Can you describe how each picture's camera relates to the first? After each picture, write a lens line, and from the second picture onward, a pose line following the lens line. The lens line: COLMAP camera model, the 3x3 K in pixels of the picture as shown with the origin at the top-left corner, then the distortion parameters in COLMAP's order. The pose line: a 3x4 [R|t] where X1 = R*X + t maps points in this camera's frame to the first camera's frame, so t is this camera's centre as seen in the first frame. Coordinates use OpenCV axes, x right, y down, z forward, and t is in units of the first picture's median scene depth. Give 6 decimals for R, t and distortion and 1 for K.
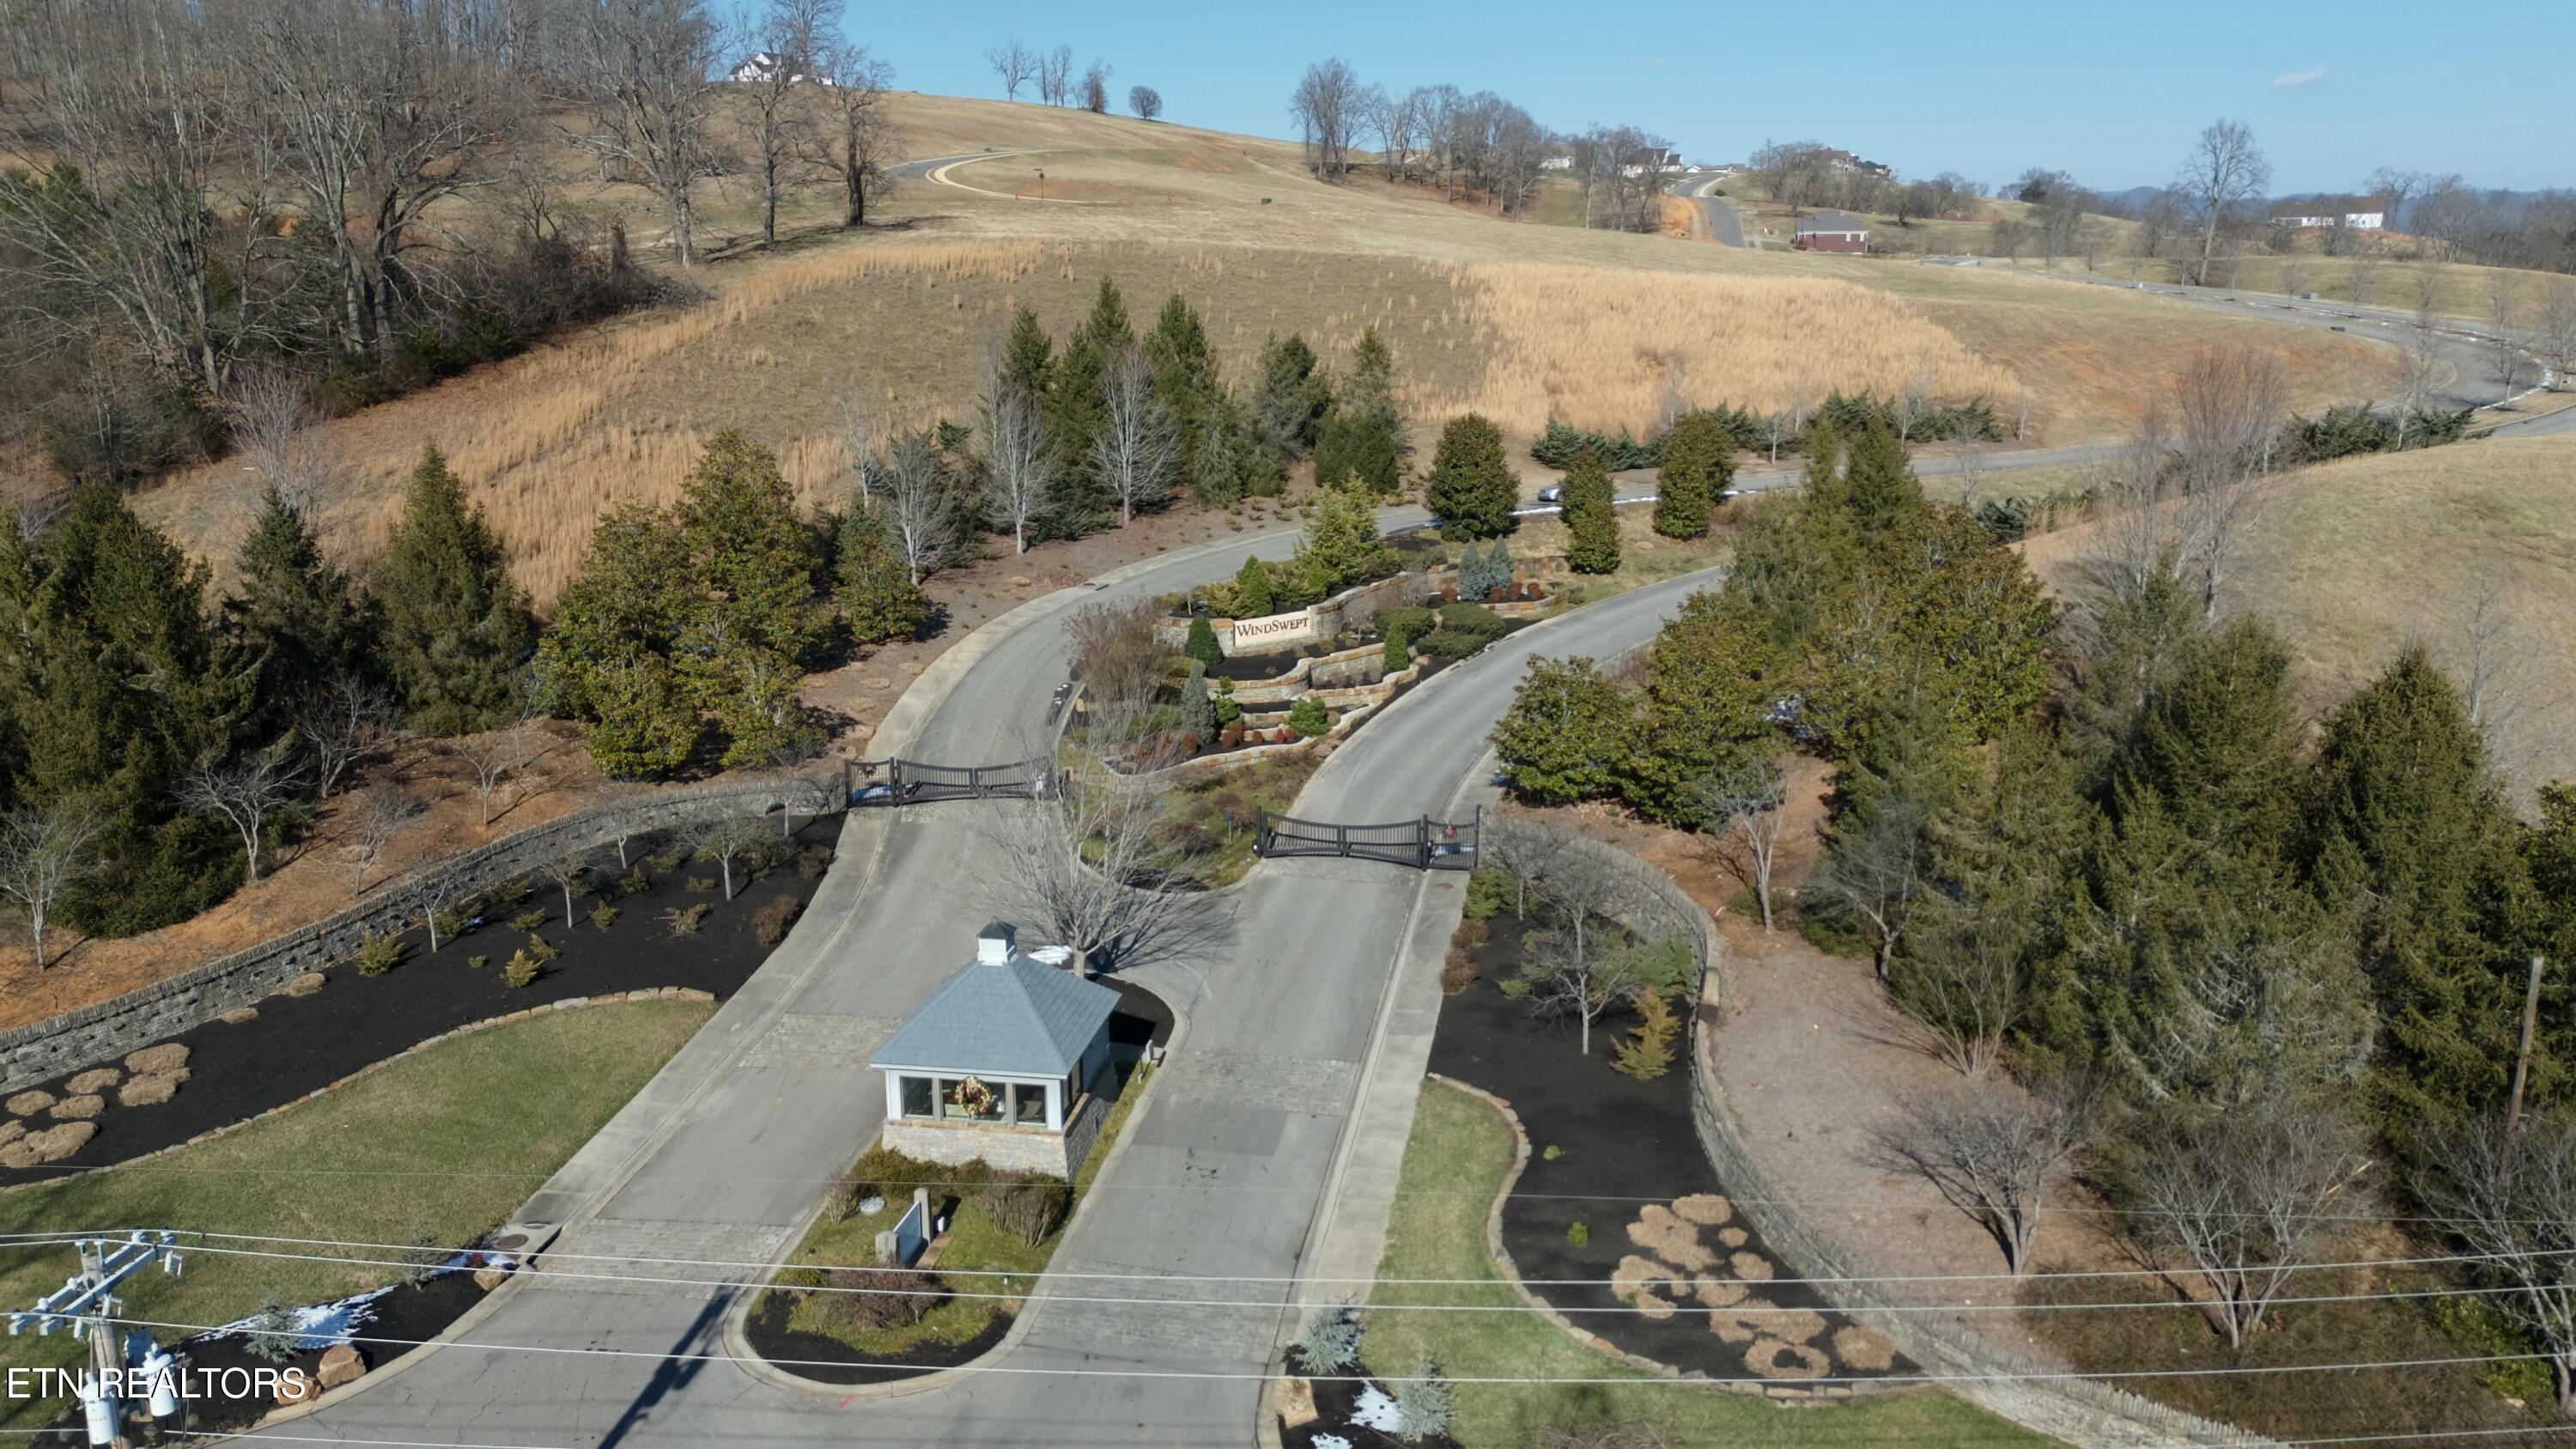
lens RADIAL K [[1880.3, 0, 1269.7], [0, 1880.3, 726.4], [0, 0, 1]] dist [0.073348, -0.068450]
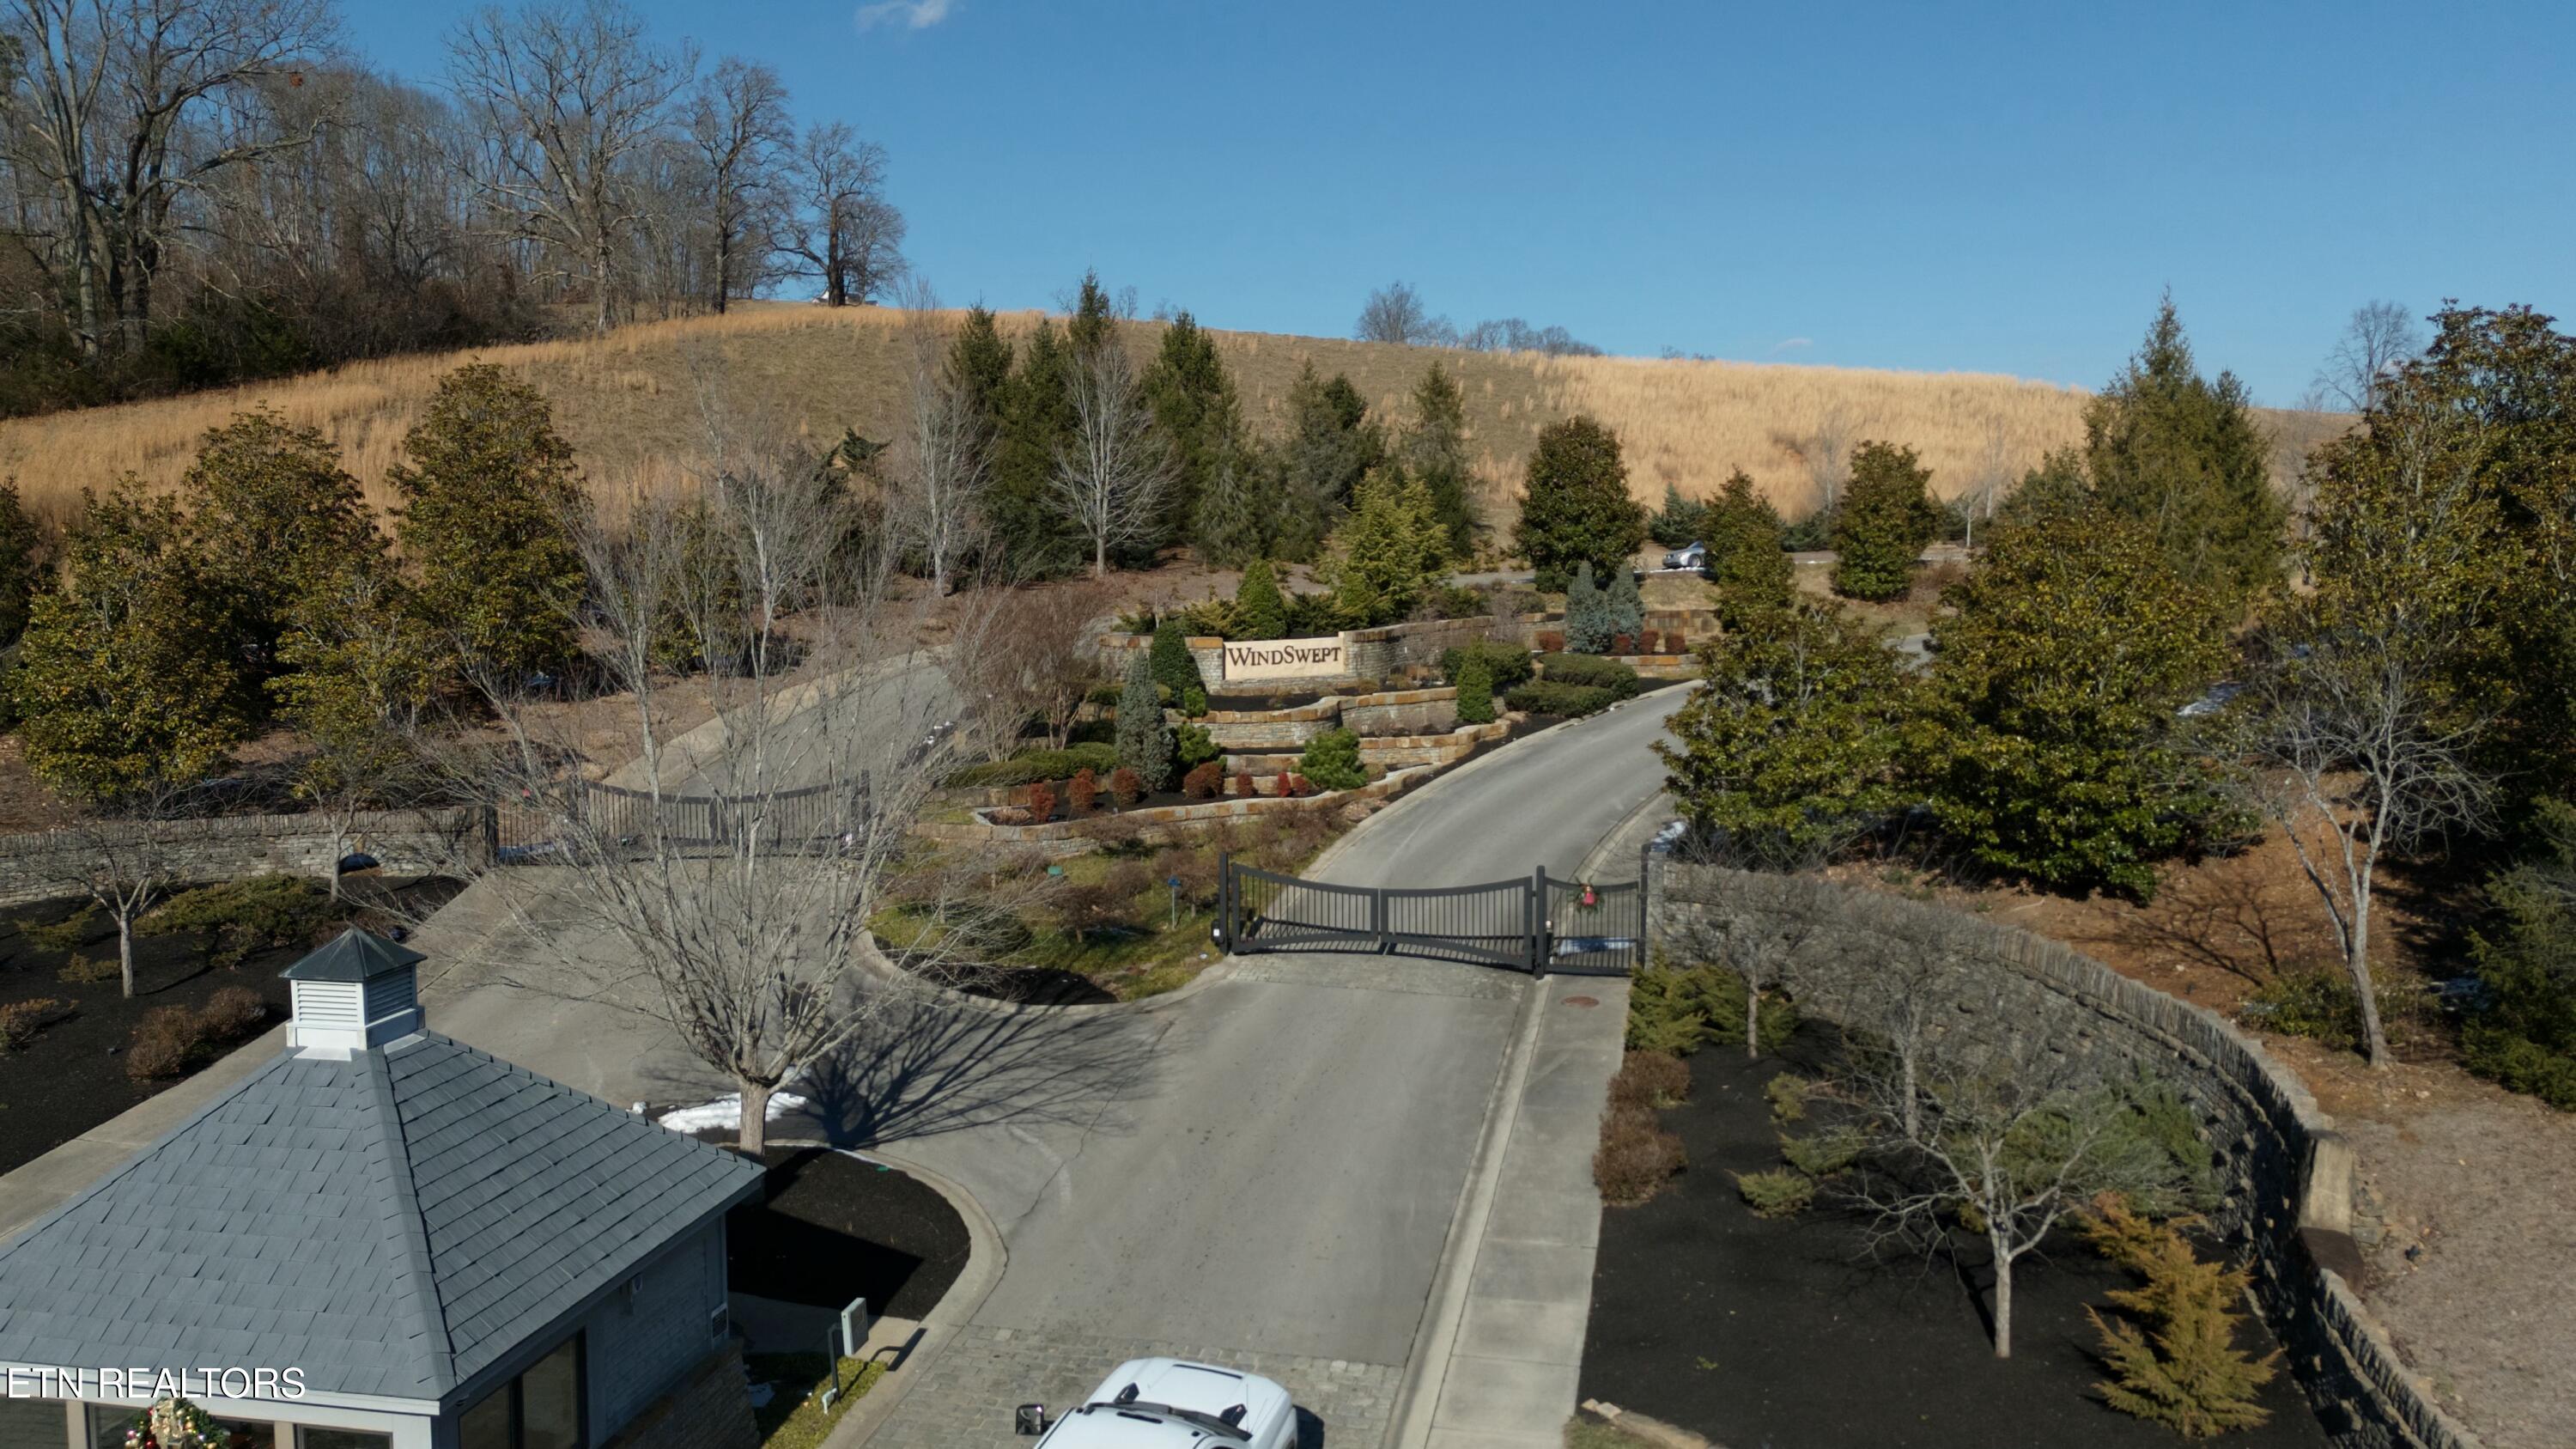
lens RADIAL K [[1880.3, 0, 1295.7], [0, 1880.3, 717.6], [0, 0, 1]] dist [0.073348, -0.068450]
pose [[0.999699, 0.012180, -0.021289, 0.024273], [-0.015165, 0.989136, -0.146219, 0.078524], [0.019277, 0.146498, 0.989023, 0.451252]]
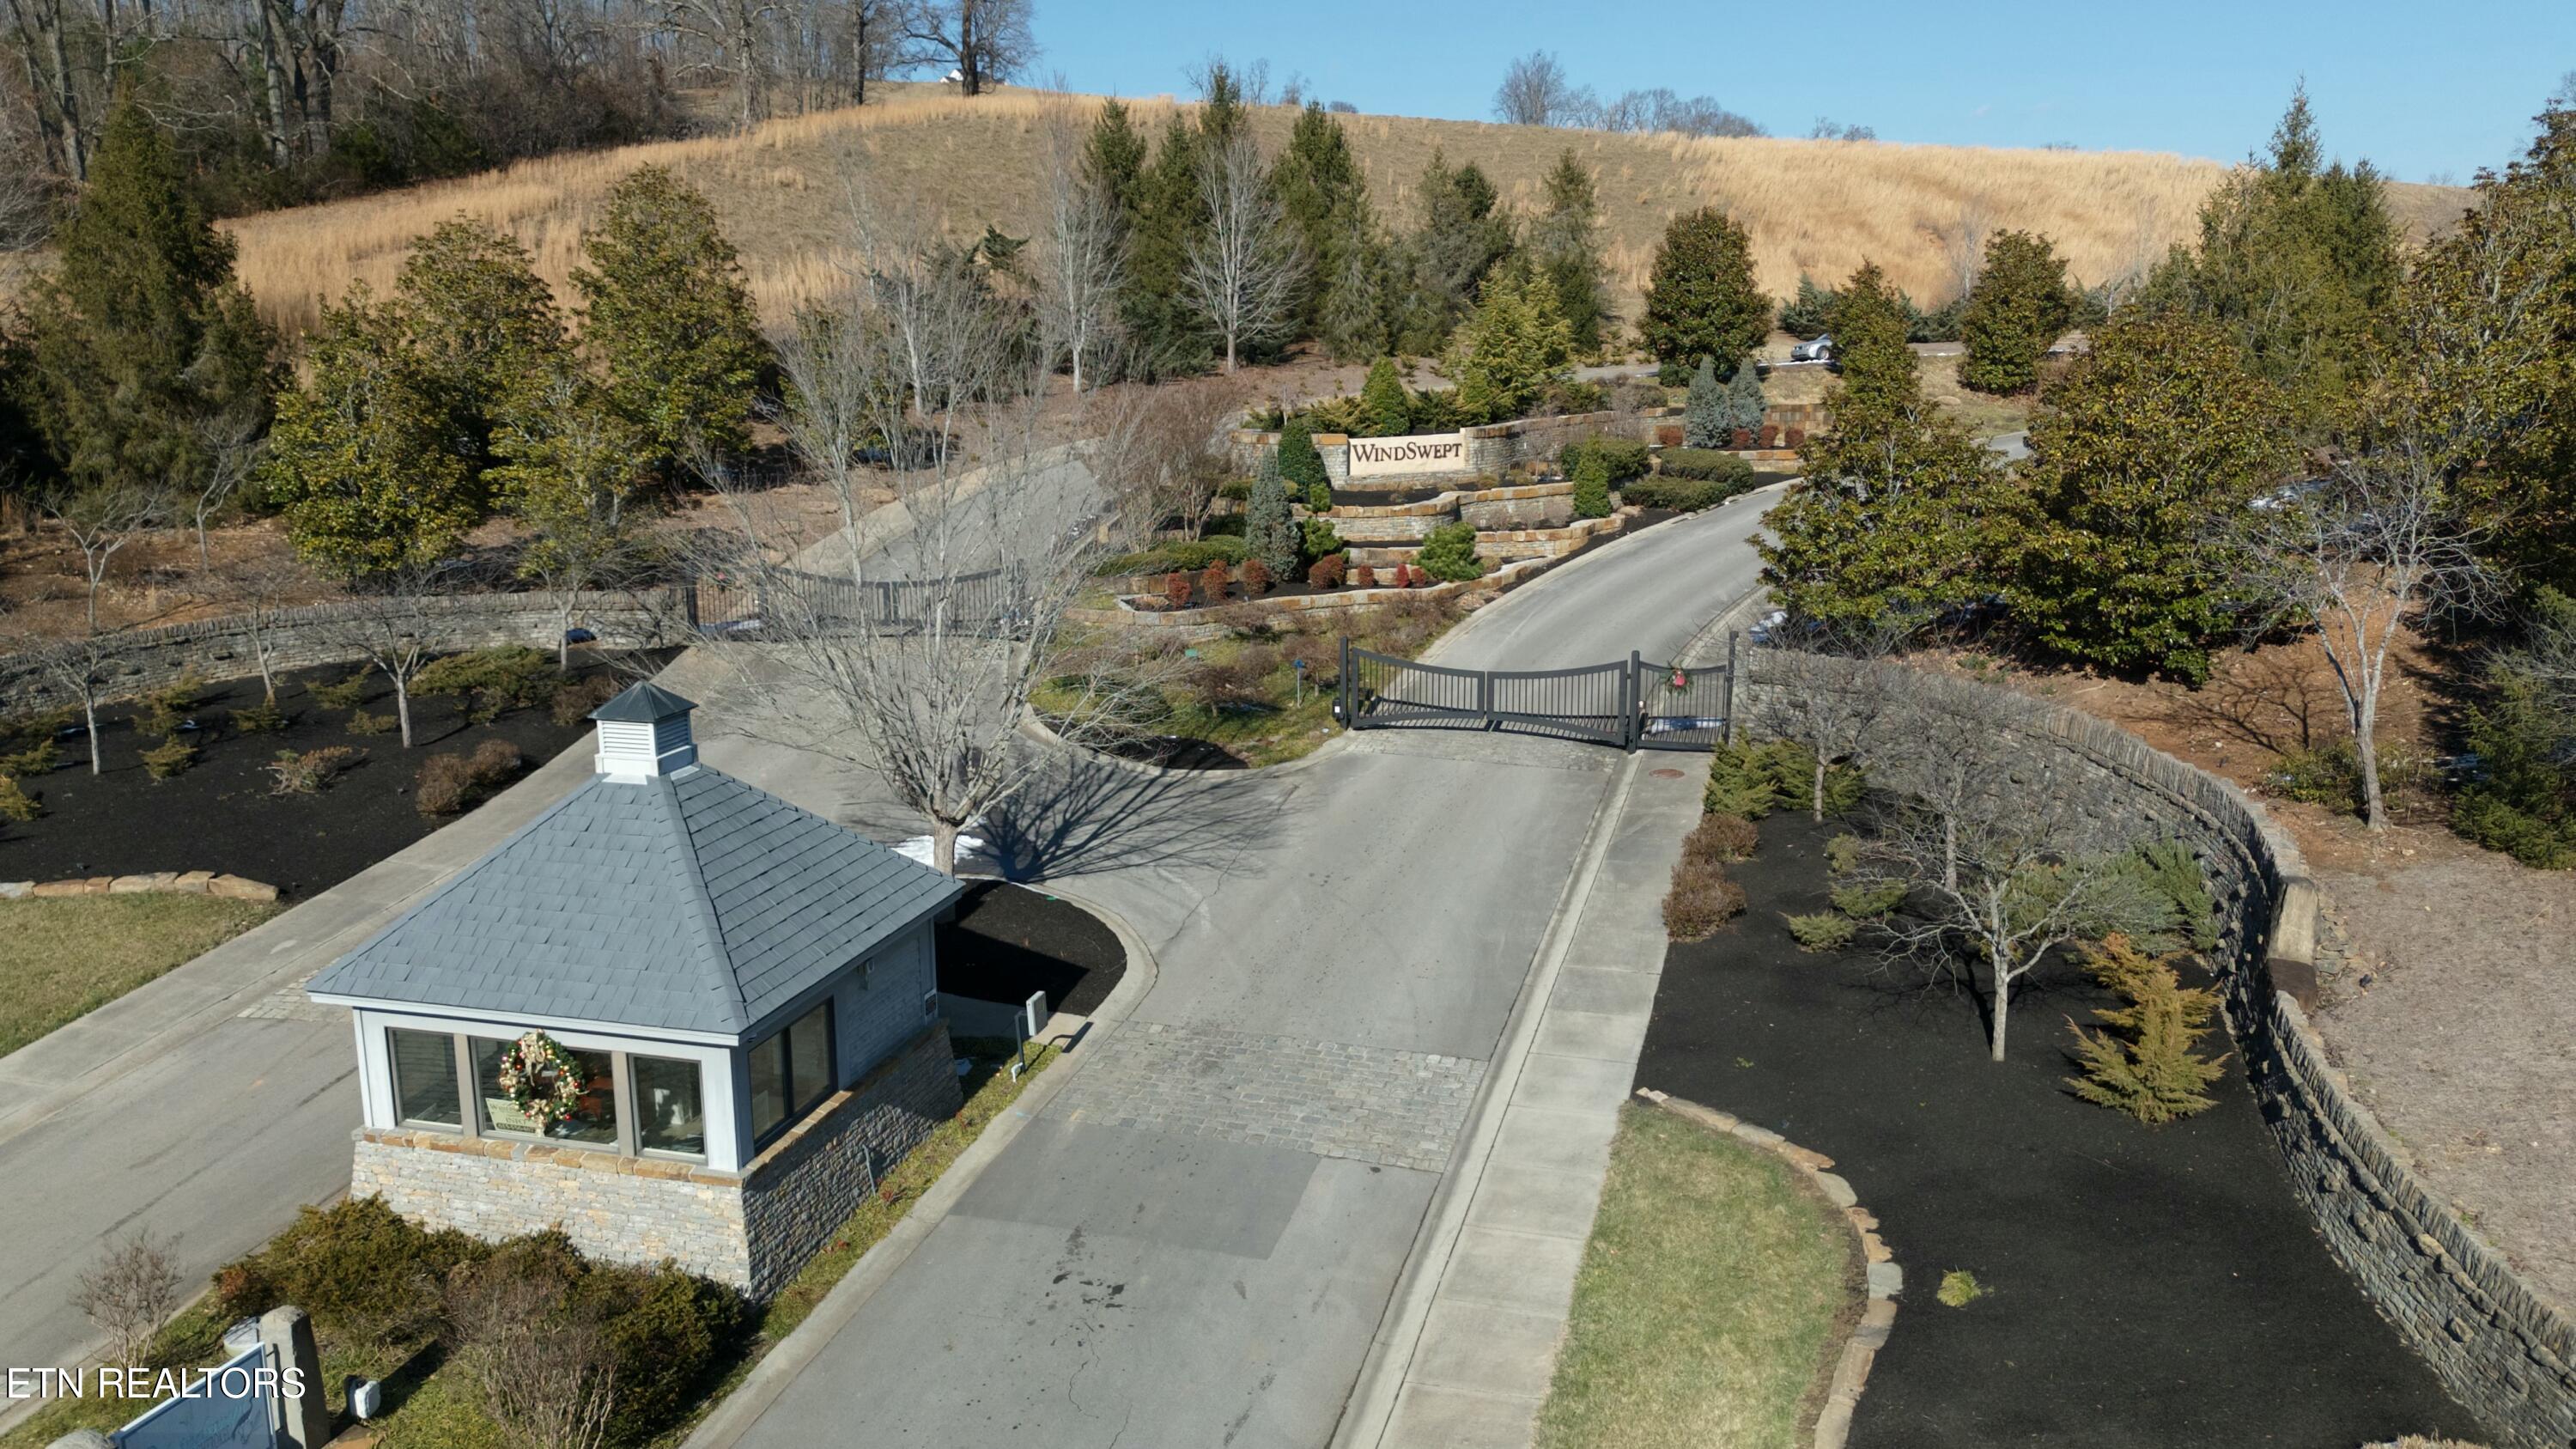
lens RADIAL K [[1880.3, 0, 1286.4], [0, 1880.3, 744.0], [0, 0, 1]] dist [0.073348, -0.068450]
pose [[0.995353, 0.027651, -0.092243, 0.029514], [-0.029725, 0.999334, -0.021179, 0.084812], [0.091596, 0.023823, 0.995511, 0.402494]]
